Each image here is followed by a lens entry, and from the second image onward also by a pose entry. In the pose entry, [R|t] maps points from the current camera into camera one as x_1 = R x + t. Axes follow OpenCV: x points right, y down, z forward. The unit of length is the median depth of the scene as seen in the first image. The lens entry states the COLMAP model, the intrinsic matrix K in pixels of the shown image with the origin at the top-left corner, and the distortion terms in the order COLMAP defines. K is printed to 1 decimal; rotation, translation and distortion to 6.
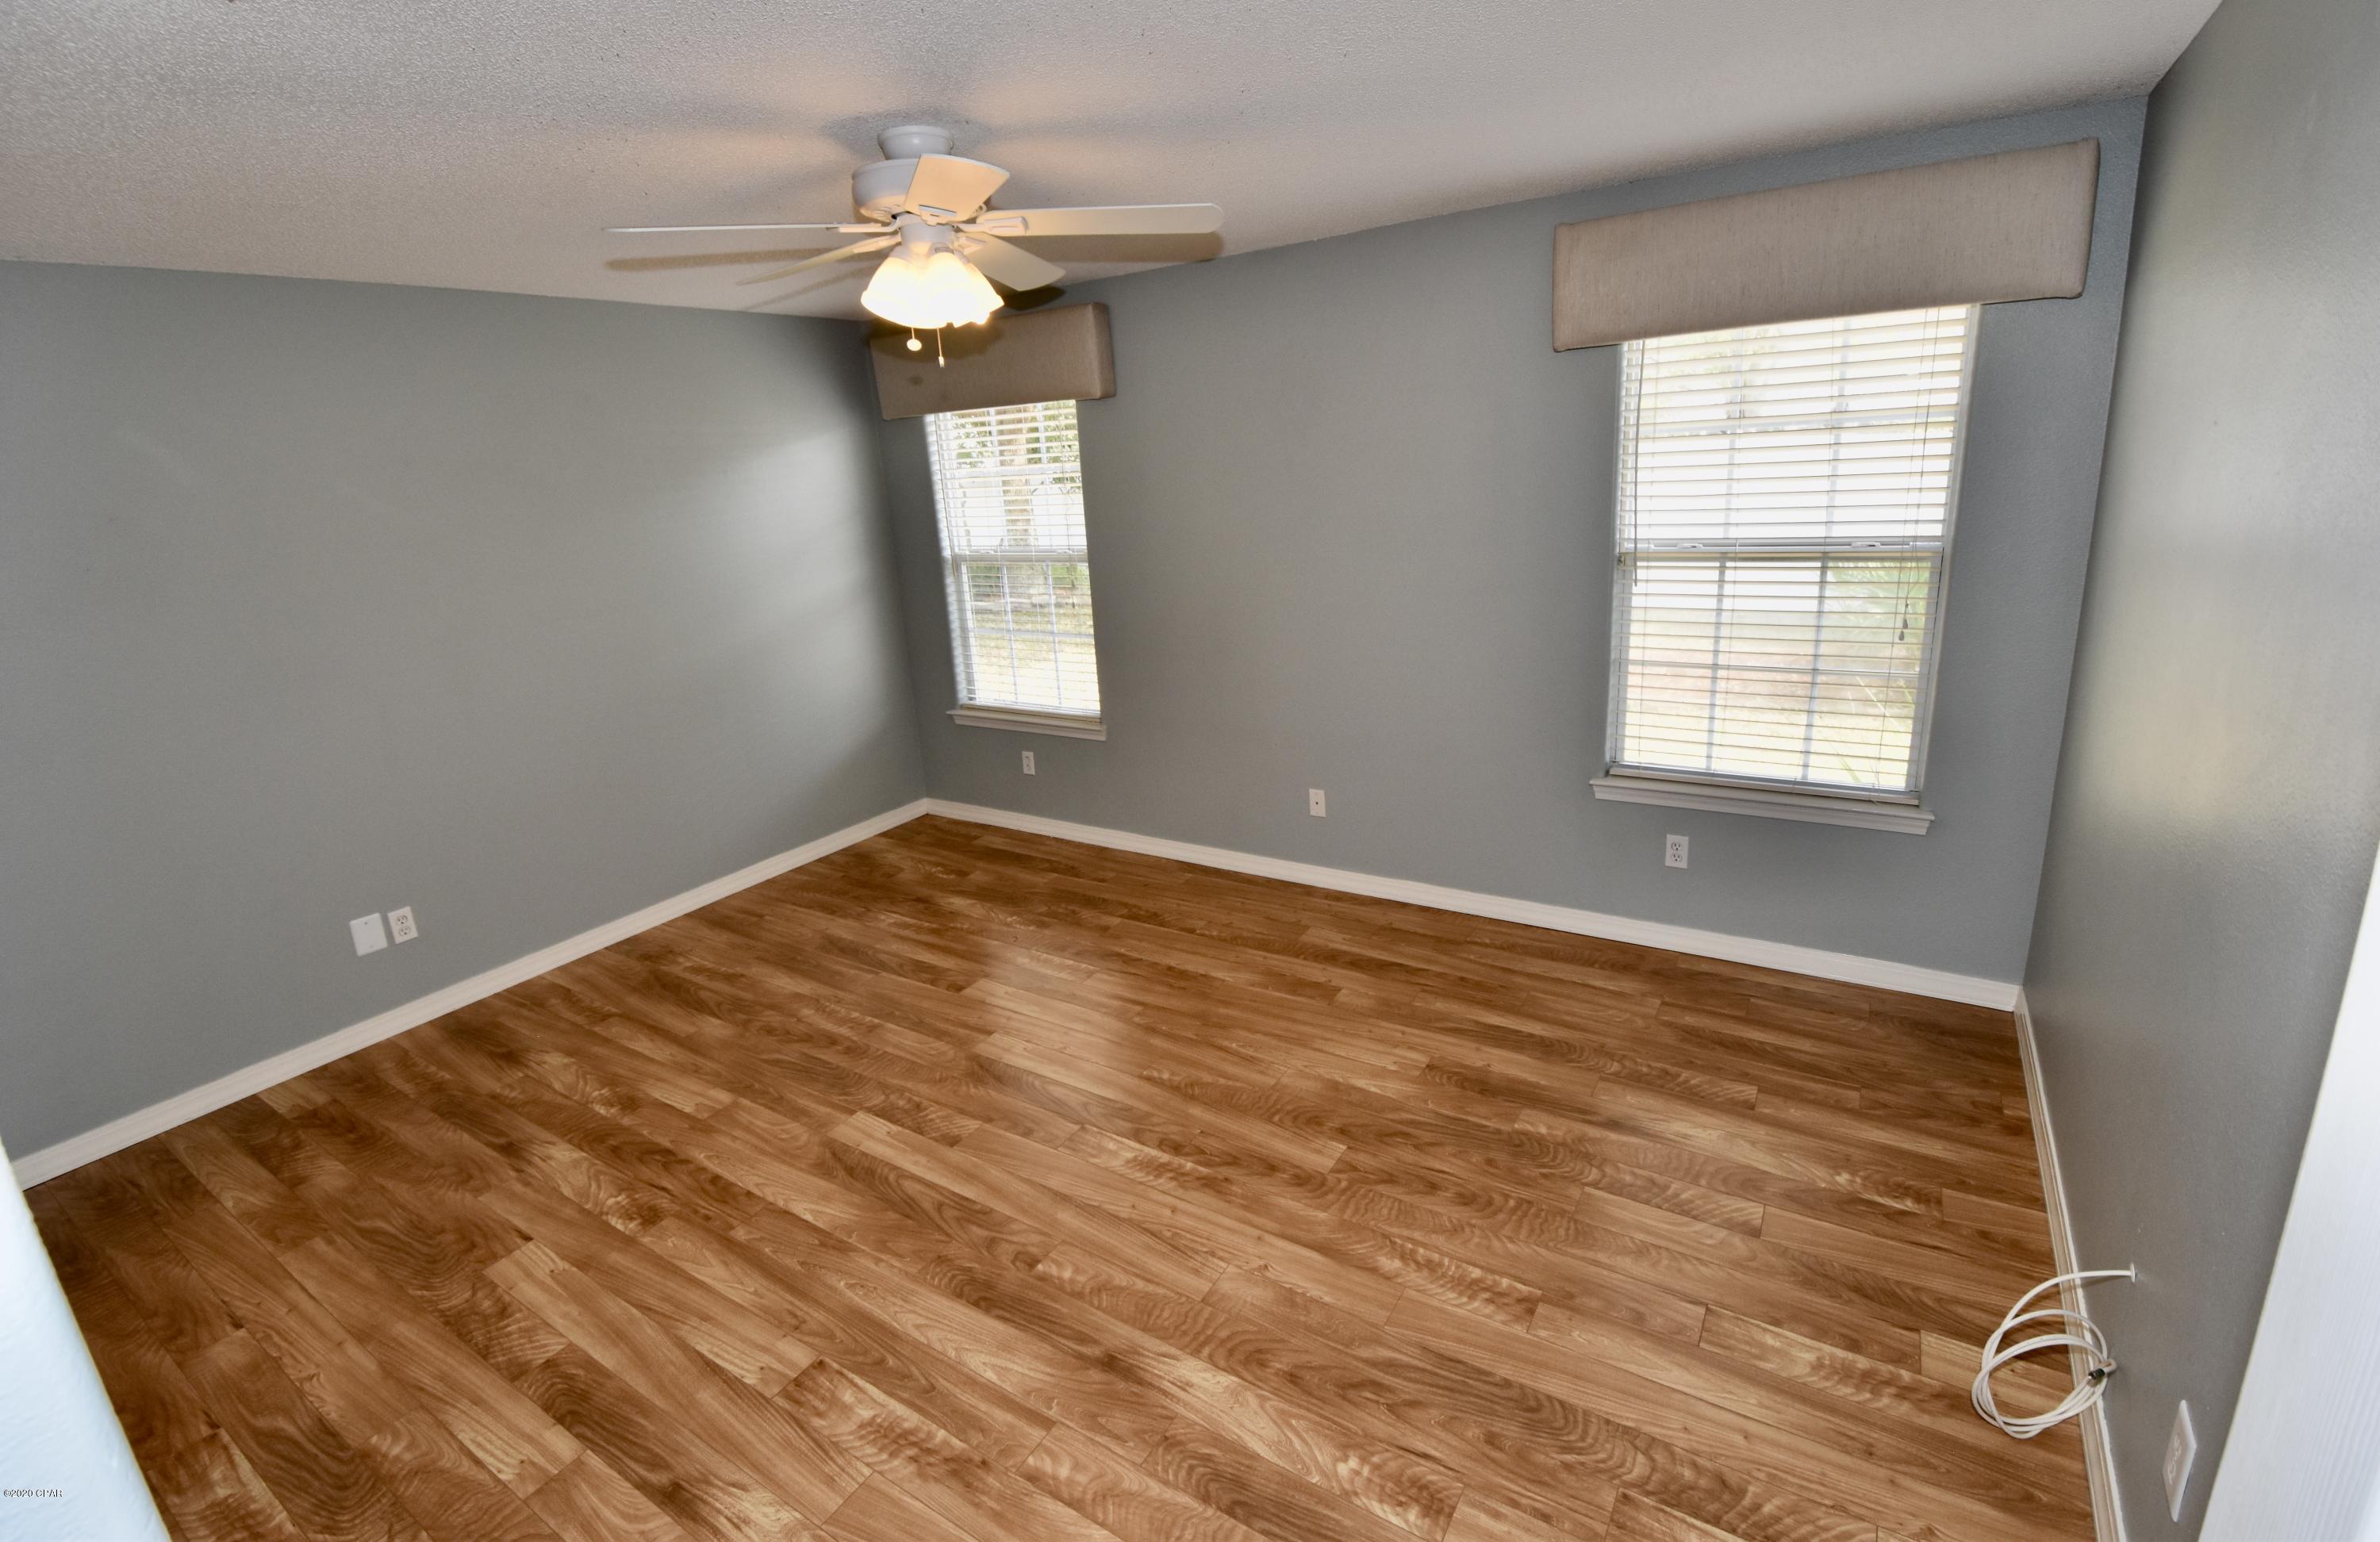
lens RADIAL K [[1018.6, 0, 1192.0], [0, 1018.6, 780.0], [0, 0, 1]] dist [0.015555, -0.021212]
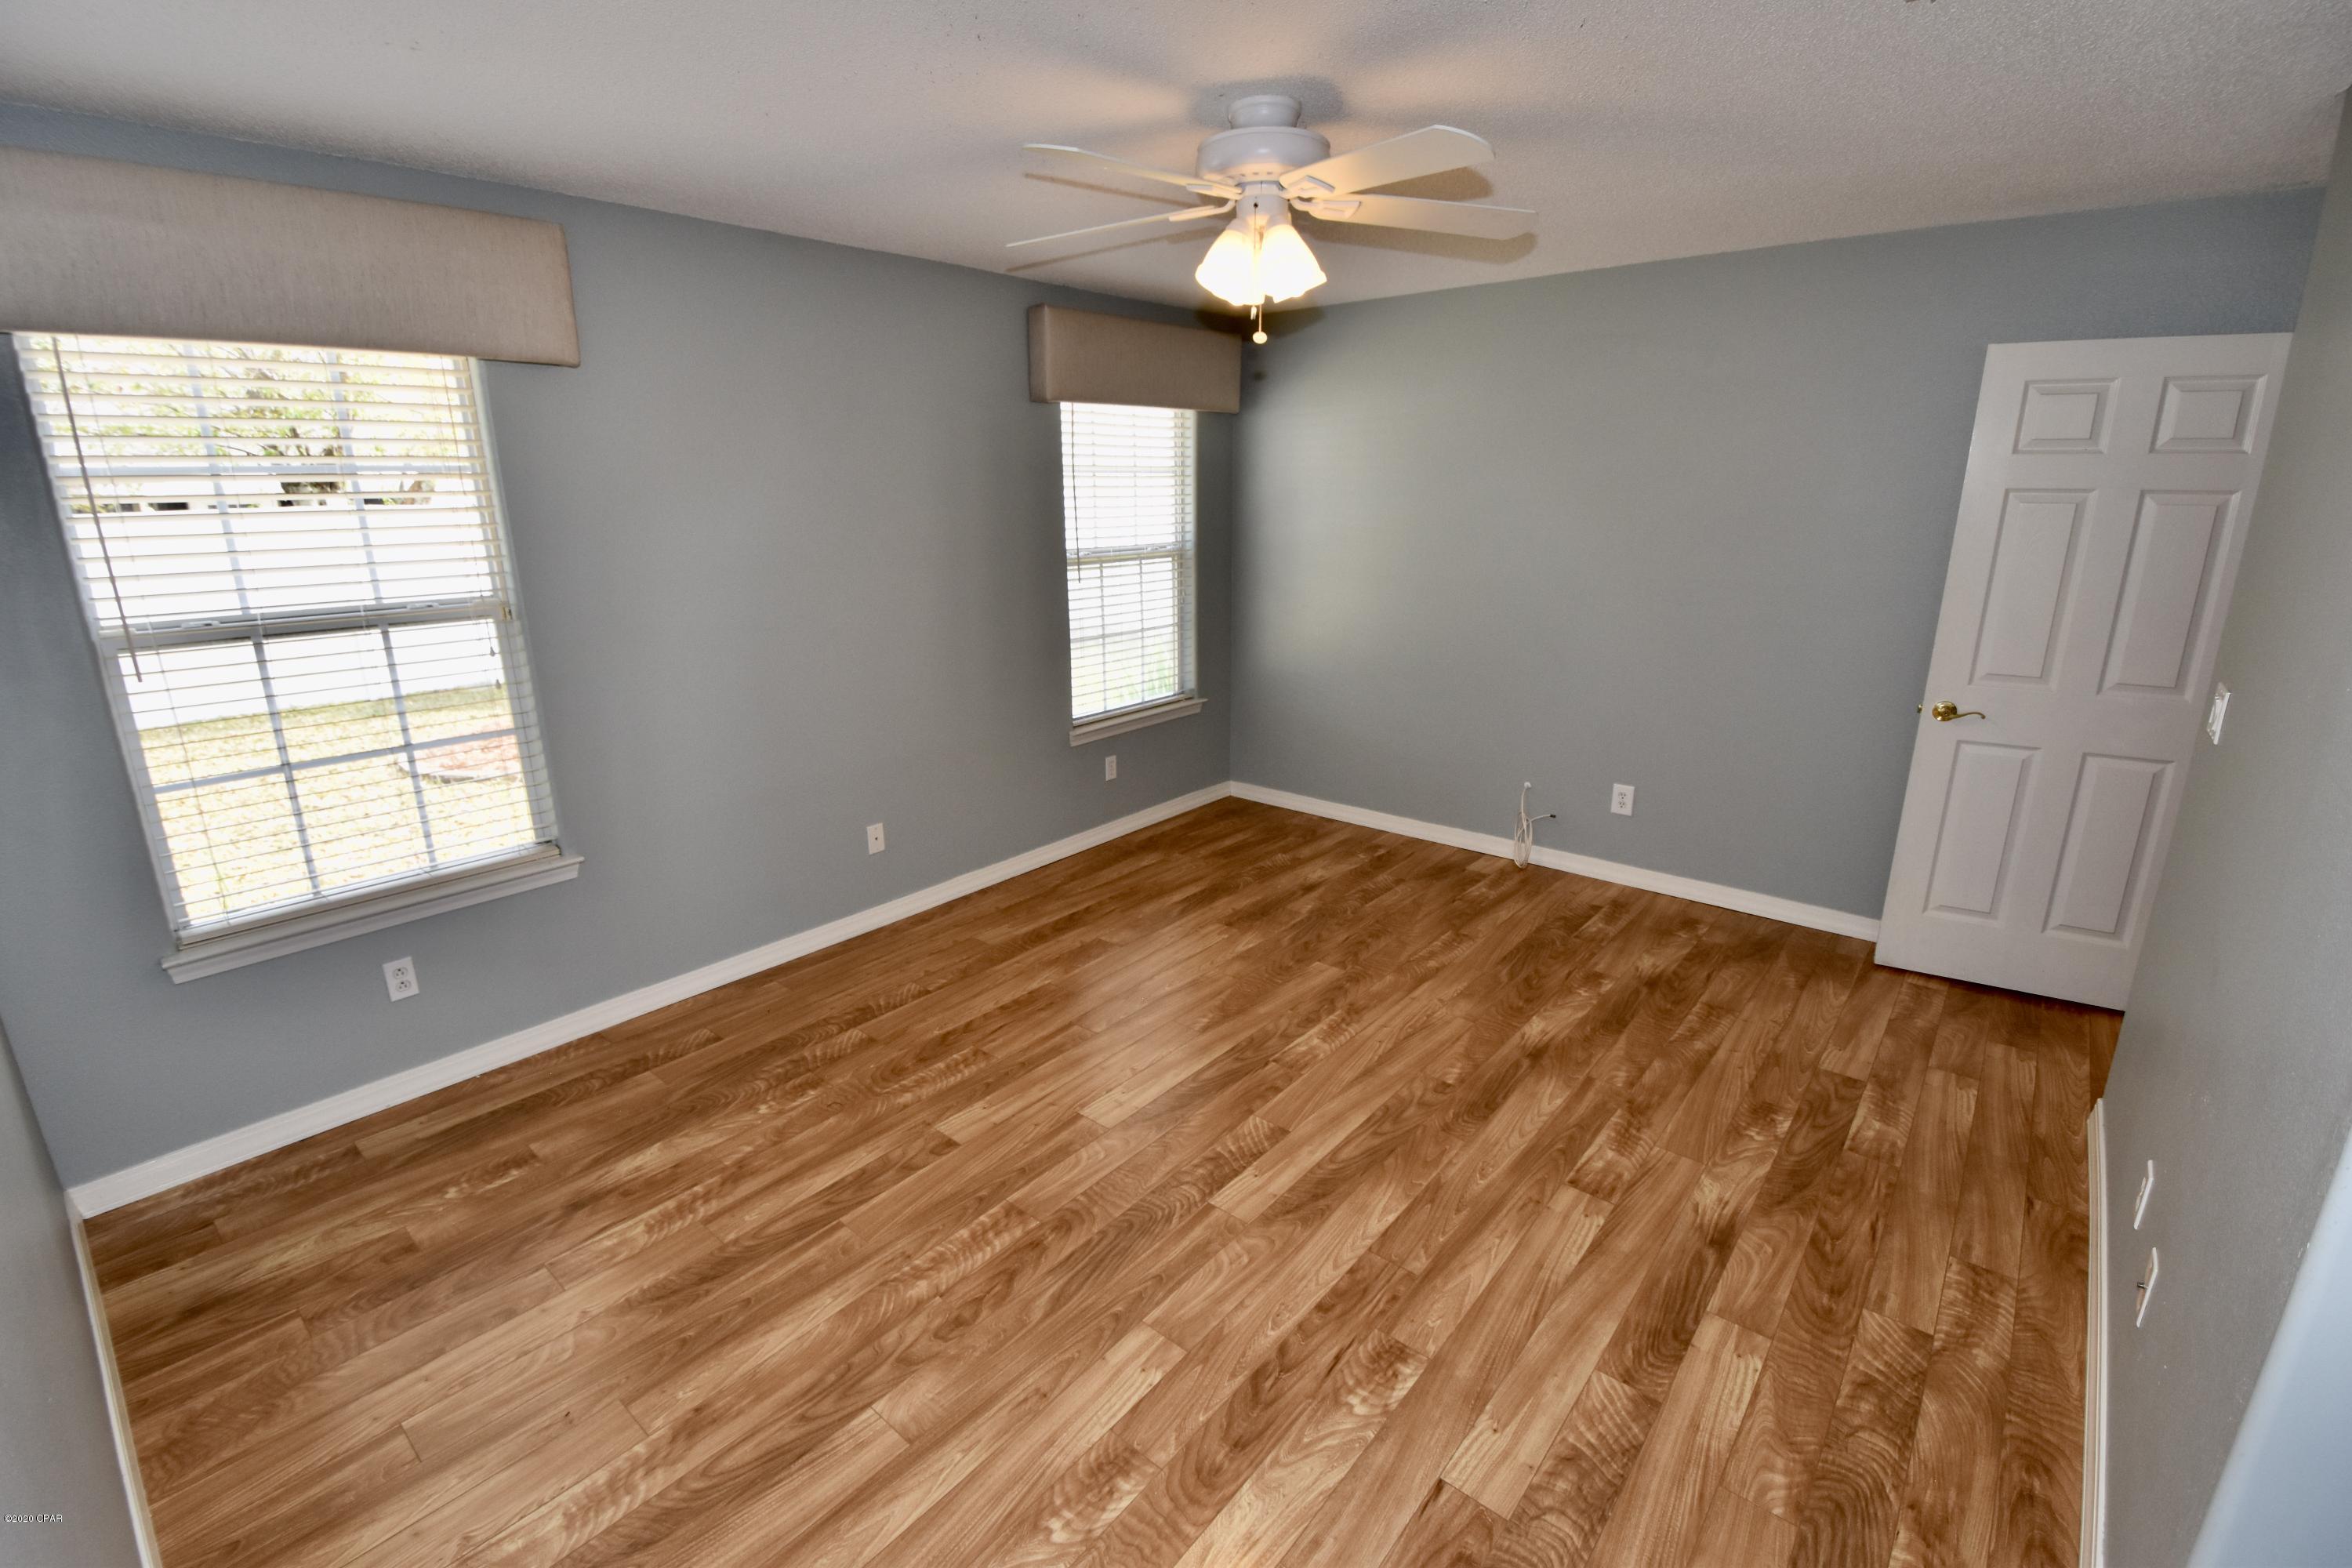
lens RADIAL K [[1025.5, 0, 1163.7], [0, 1025.5, 778.0], [0, 0, 1]] dist [0.026657, -0.033713]
pose [[0.151648, -0.211308, 0.965584, -1.140757], [0.301374, 0.940252, 0.158433, -0.152302], [-0.941370, 0.266976, 0.206270, 0.824722]]
